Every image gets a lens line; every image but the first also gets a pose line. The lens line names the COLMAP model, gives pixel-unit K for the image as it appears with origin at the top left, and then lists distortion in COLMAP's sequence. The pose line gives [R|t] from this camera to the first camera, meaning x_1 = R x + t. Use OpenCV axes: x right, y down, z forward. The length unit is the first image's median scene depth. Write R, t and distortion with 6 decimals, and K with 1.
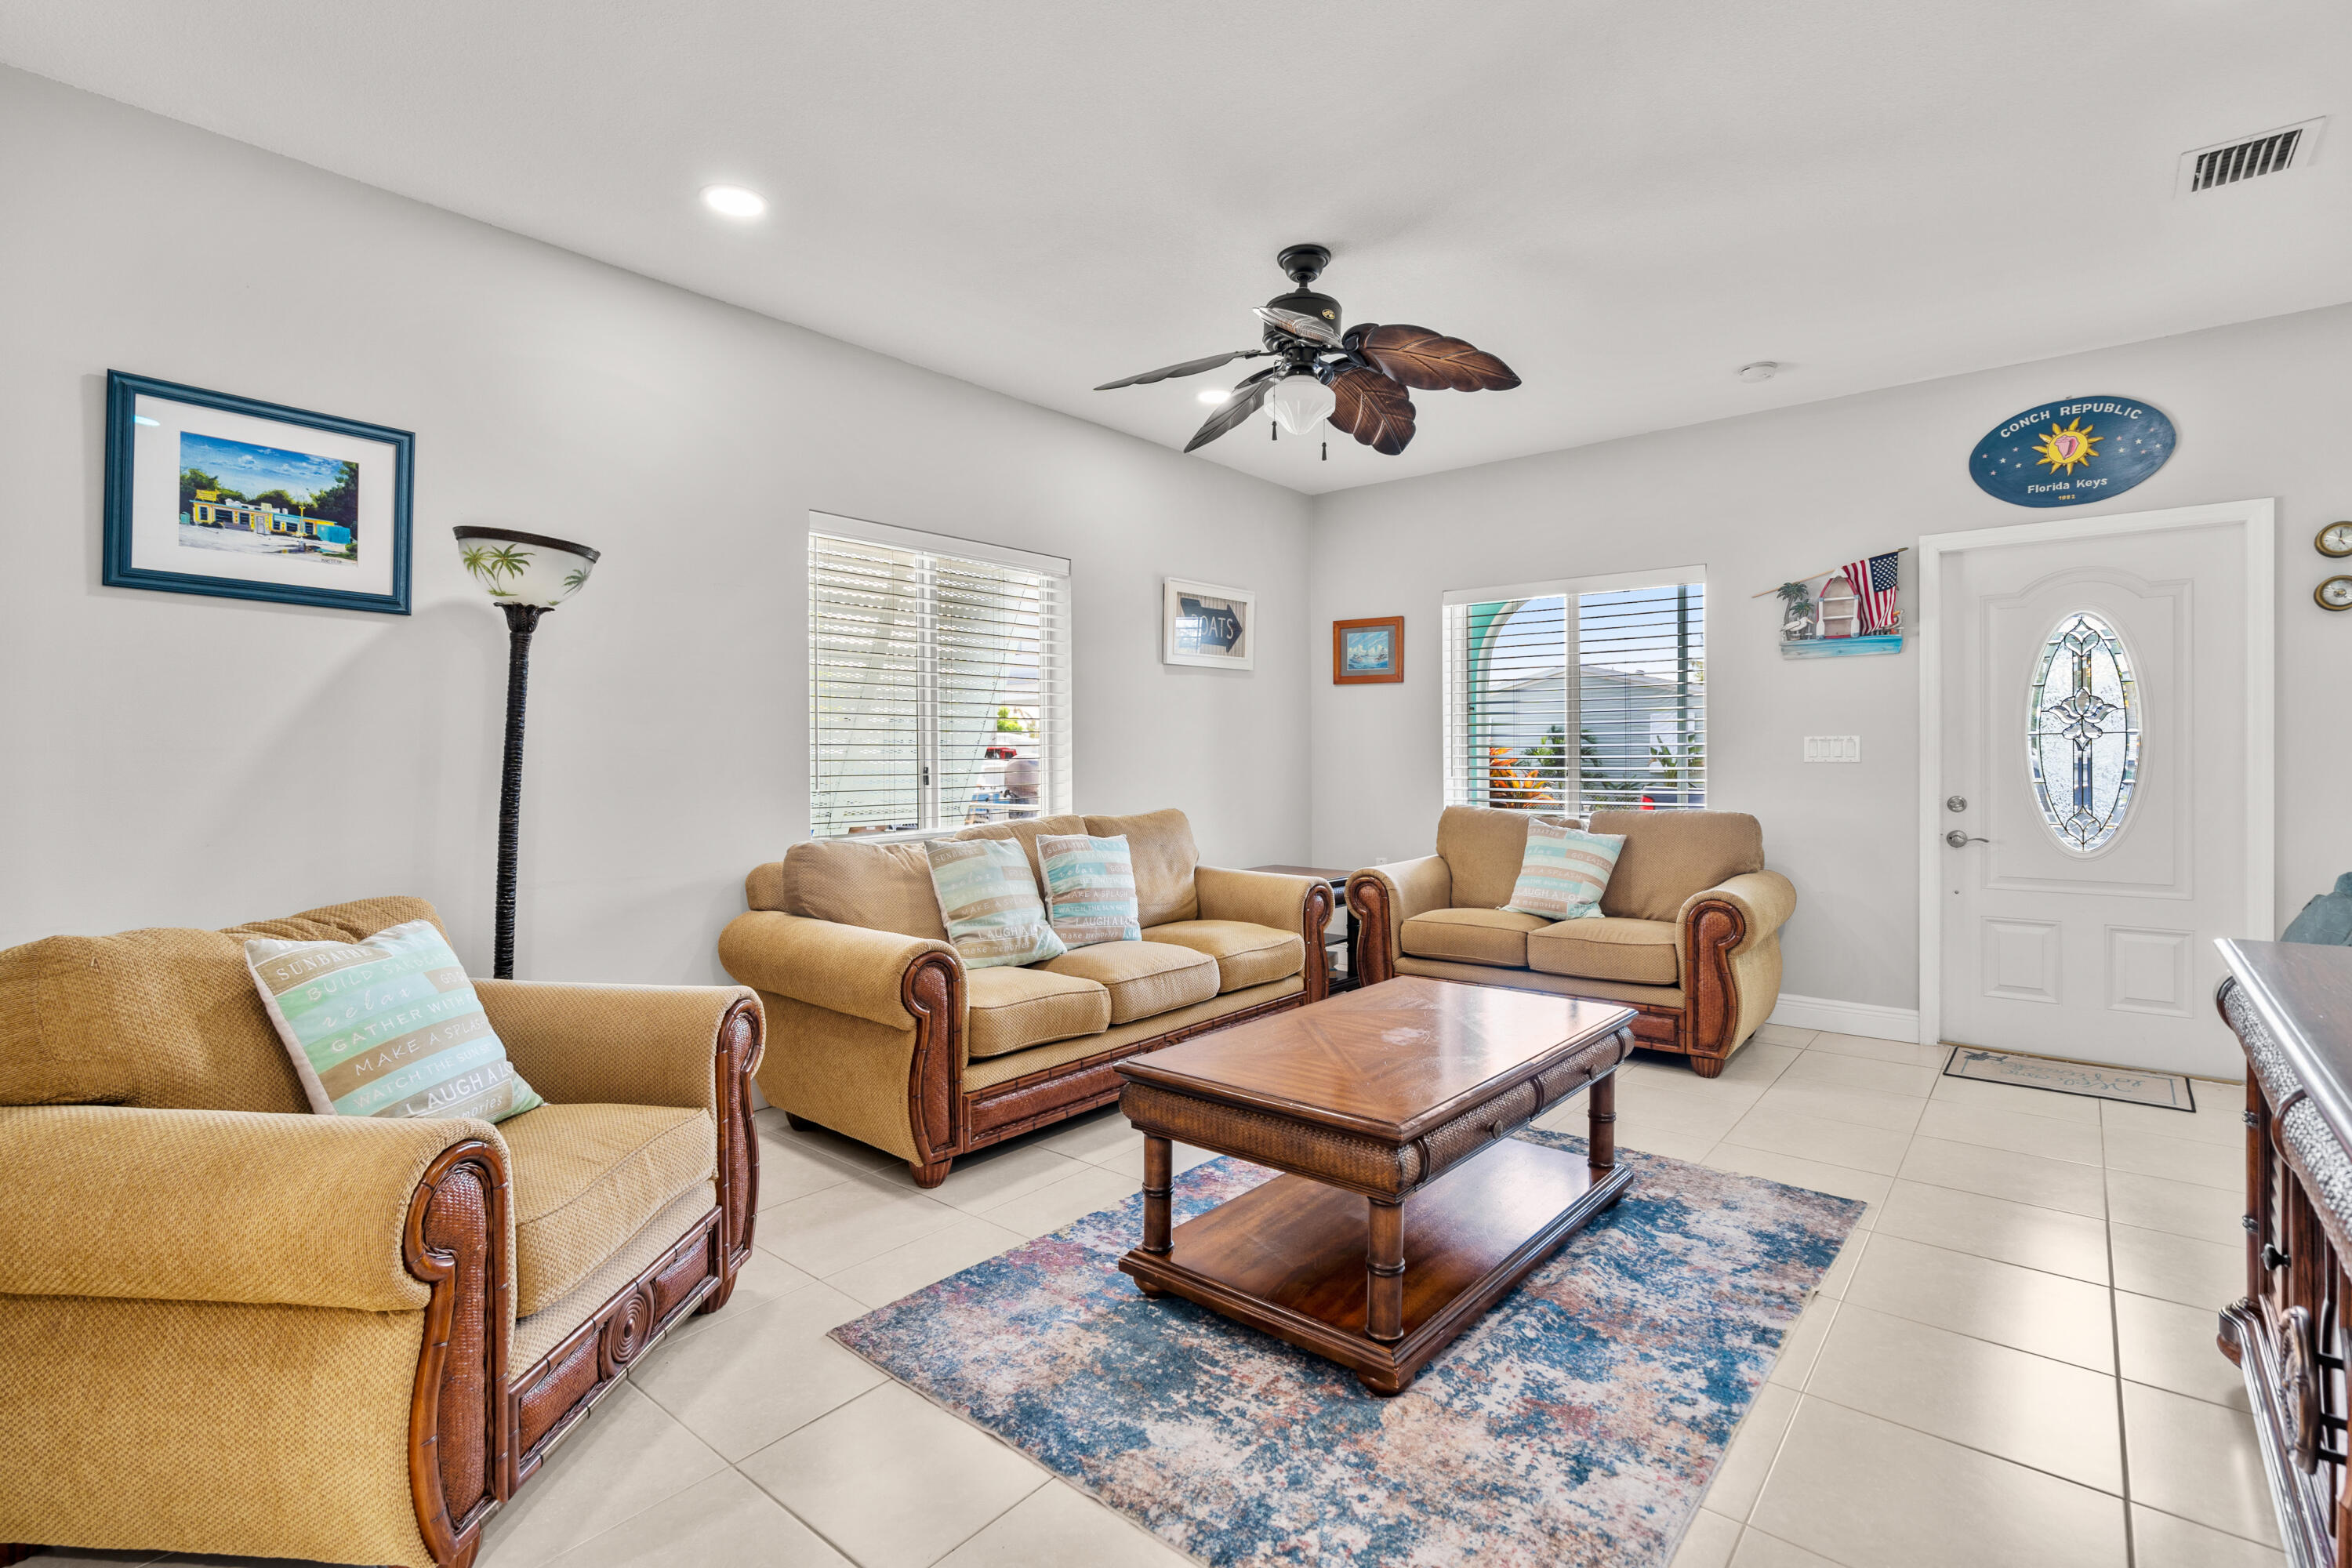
lens RADIAL K [[1089.8, 0, 1171.9], [0, 1089.8, 760.6], [0, 0, 1]] dist [-0.013776, 0.012293]
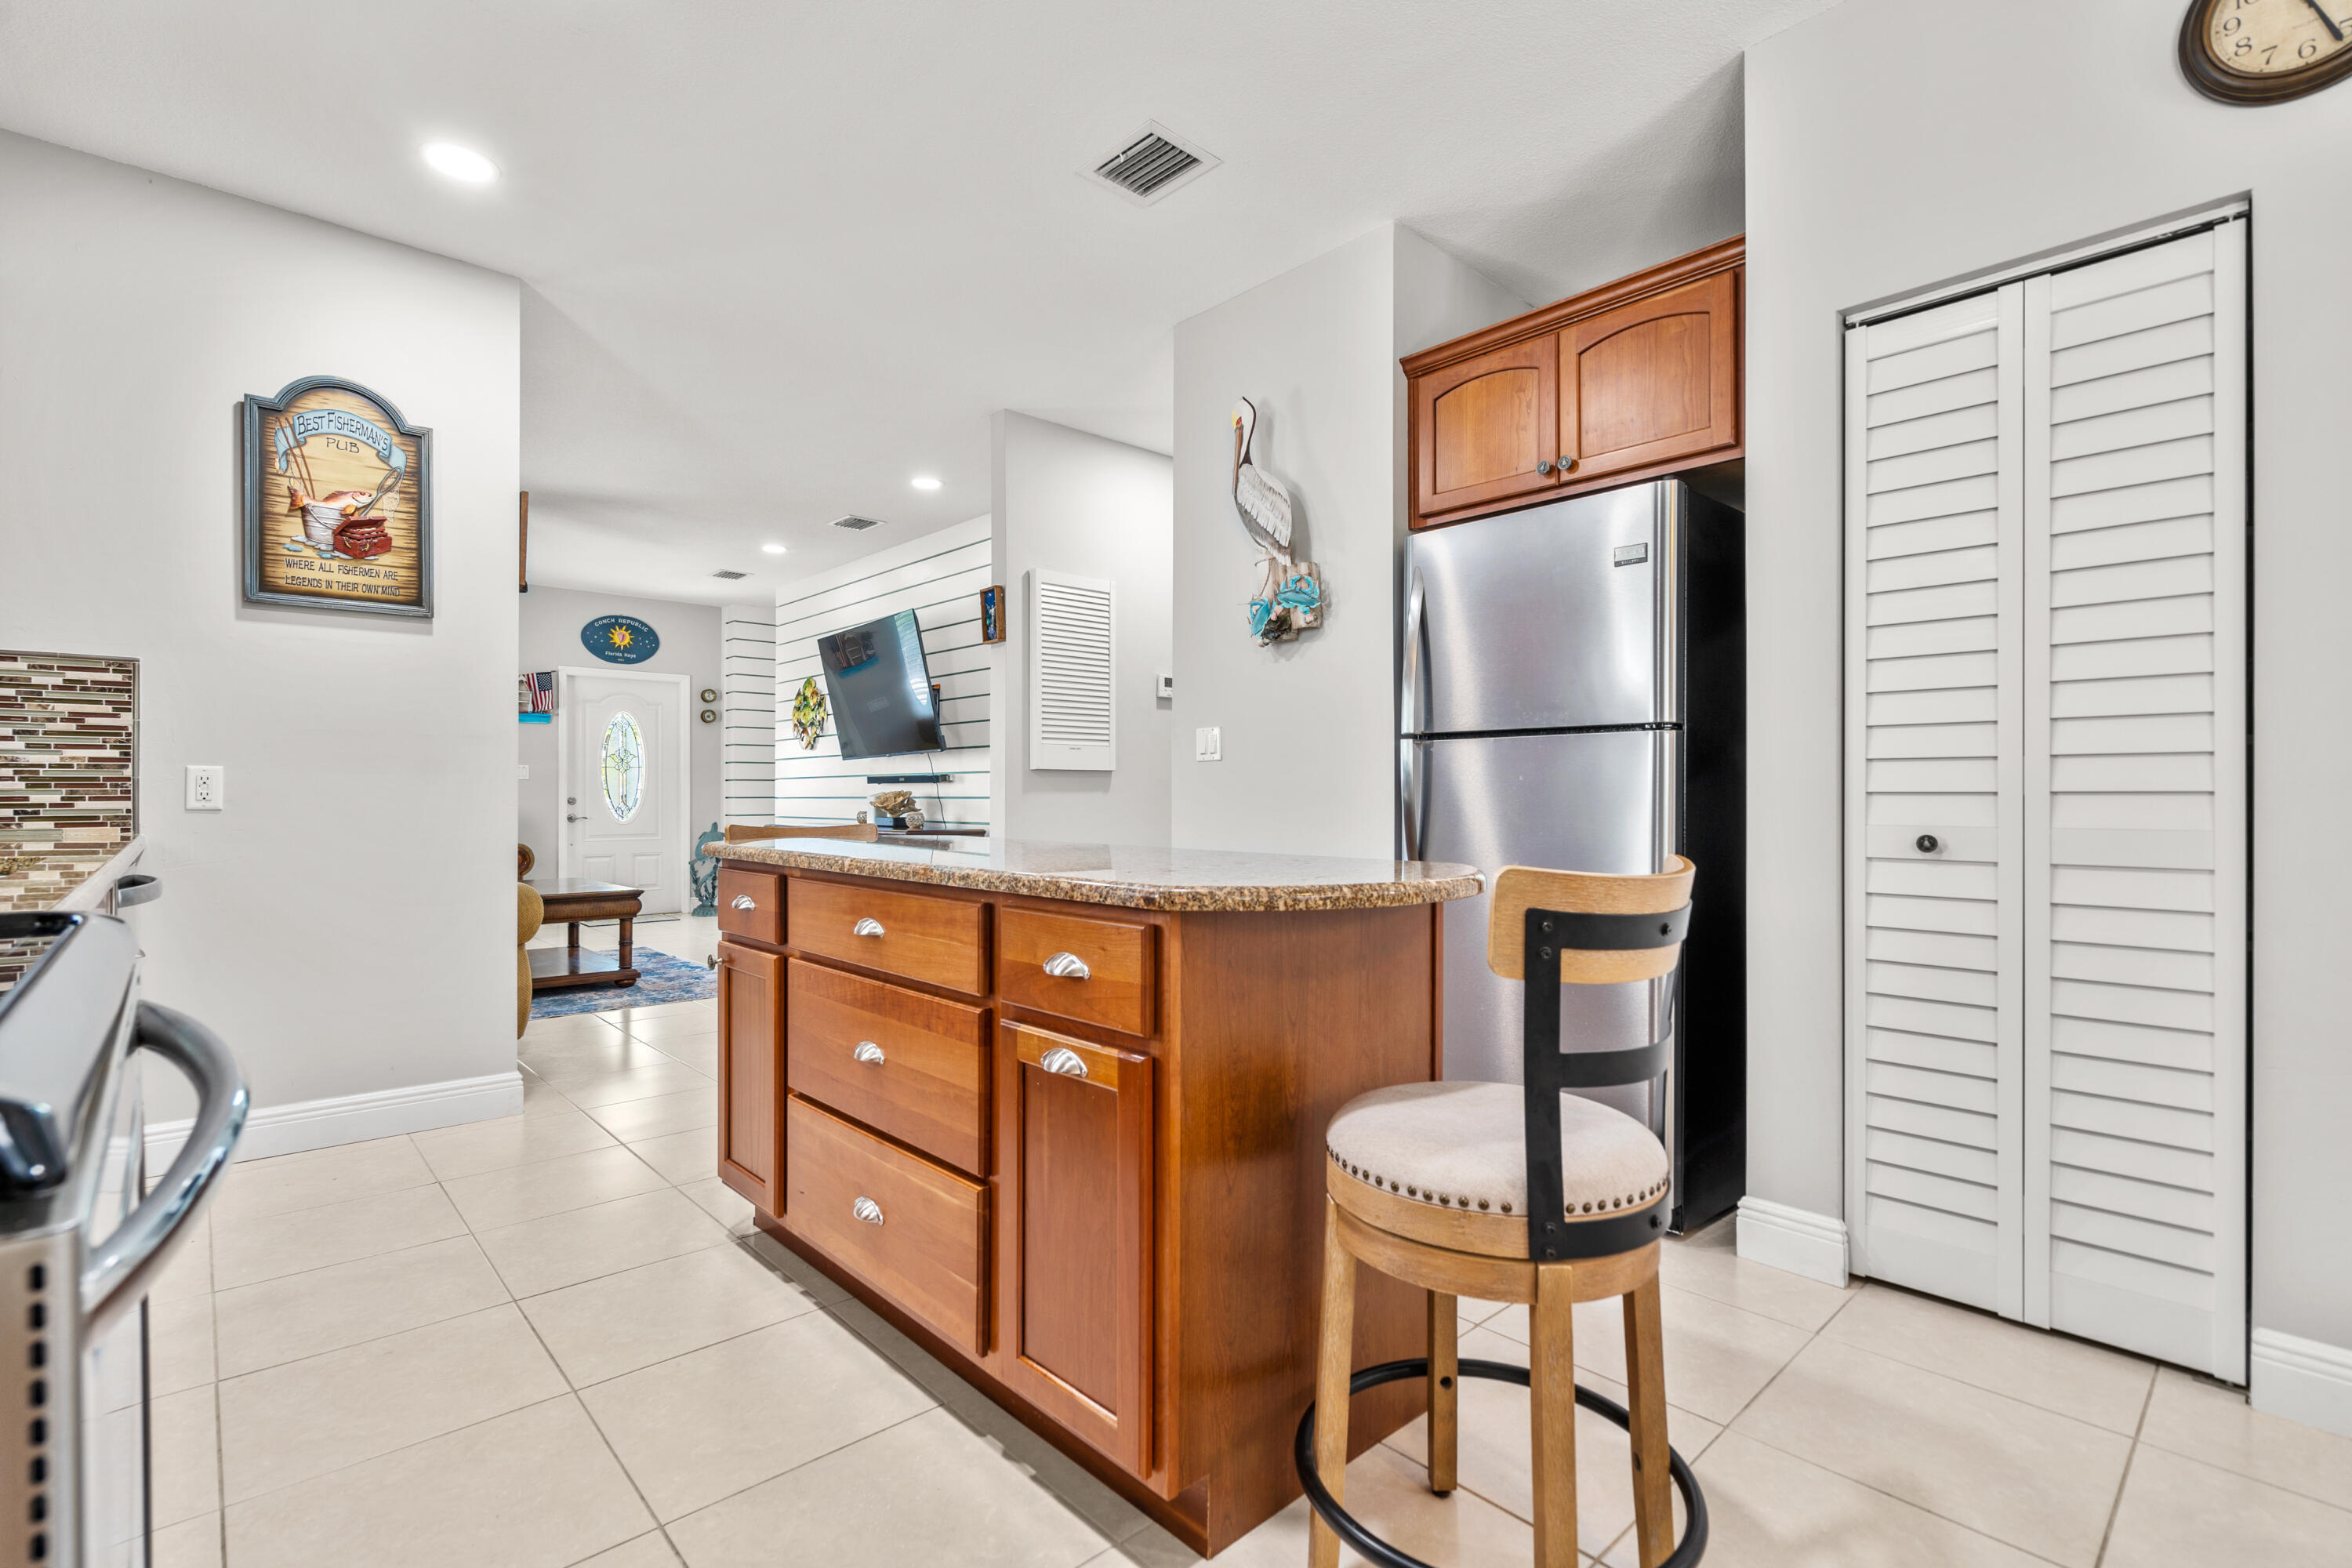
lens RADIAL K [[1066.4, 0, 1165.5], [0, 1066.4, 789.9], [0, 0, 1]] dist [-0.003924, -0.000688]
pose [[0.133958, 0.010833, 0.990928, -1.399085], [0.004502, 0.999923, -0.011540, 0.060642], [-0.990977, 0.006007, 0.133899, -0.456877]]
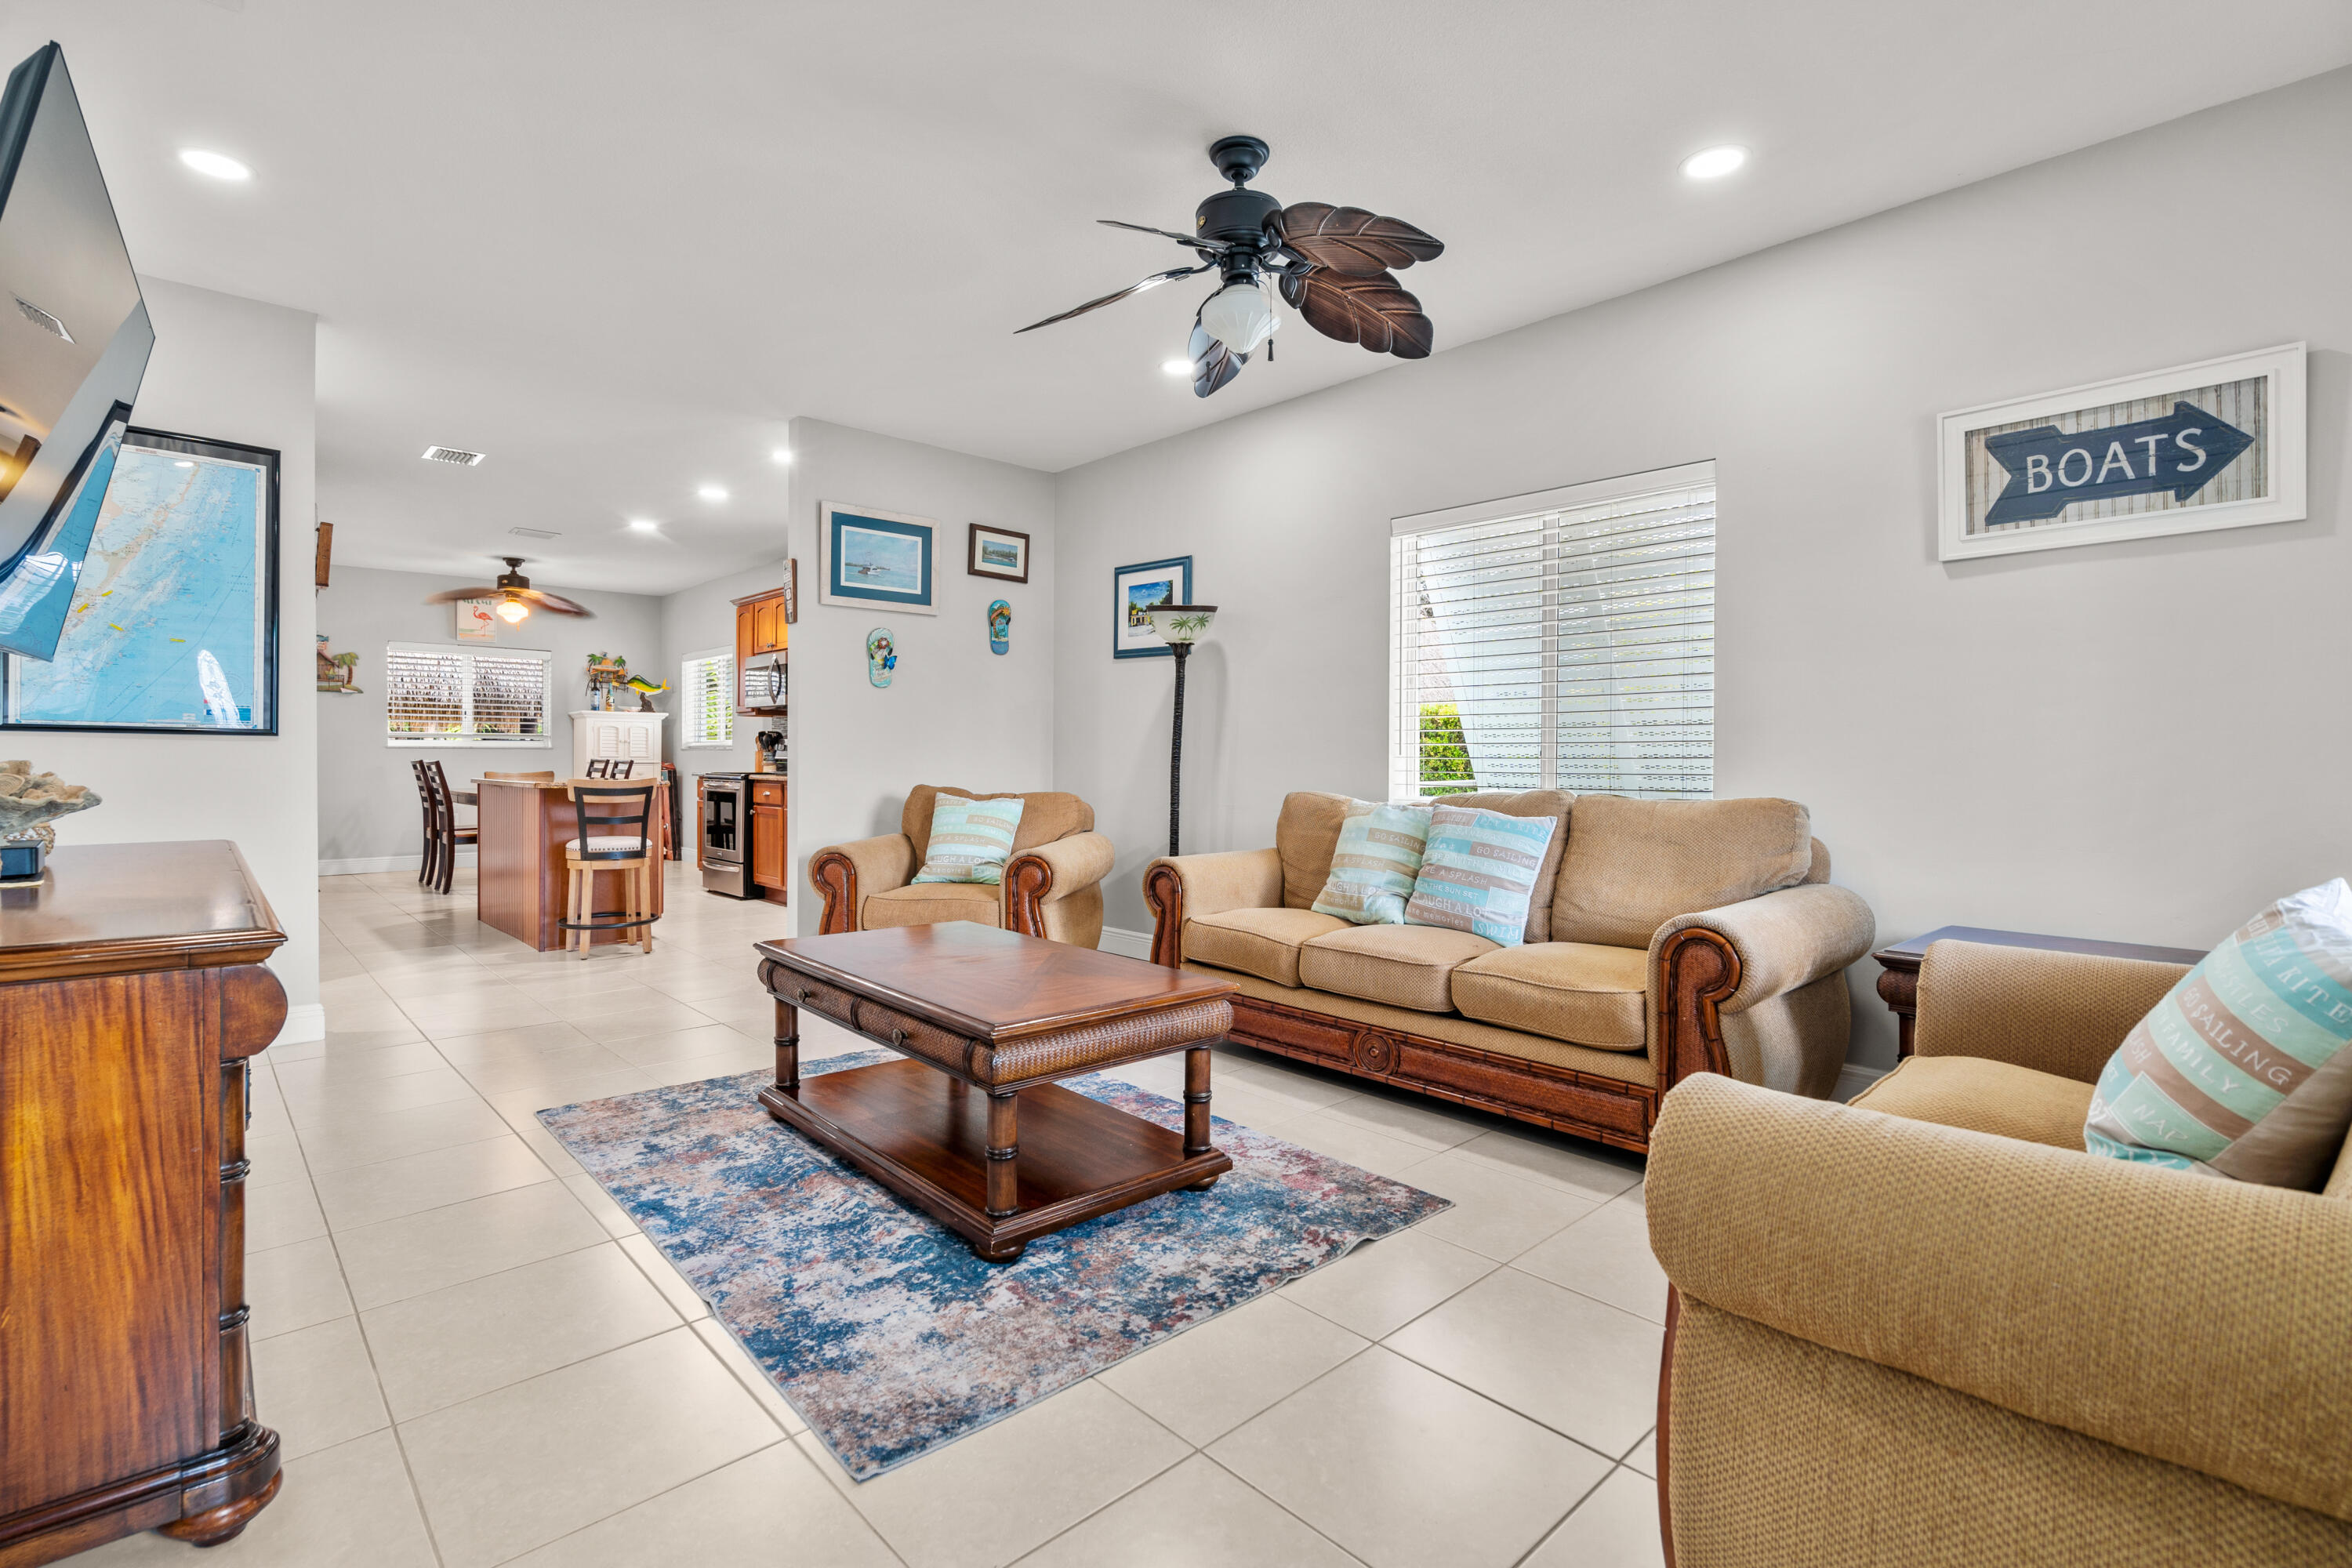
lens RADIAL K [[1089.8, 0, 1171.9], [0, 1089.8, 760.6], [0, 0, 1]] dist [-0.013776, 0.012293]
pose [[-0.128307, 0.007464, -0.991706, 0.973271], [-0.010014, 0.999911, 0.008822, 0.027843], [0.991684, 0.011063, -0.128221, 1.019789]]
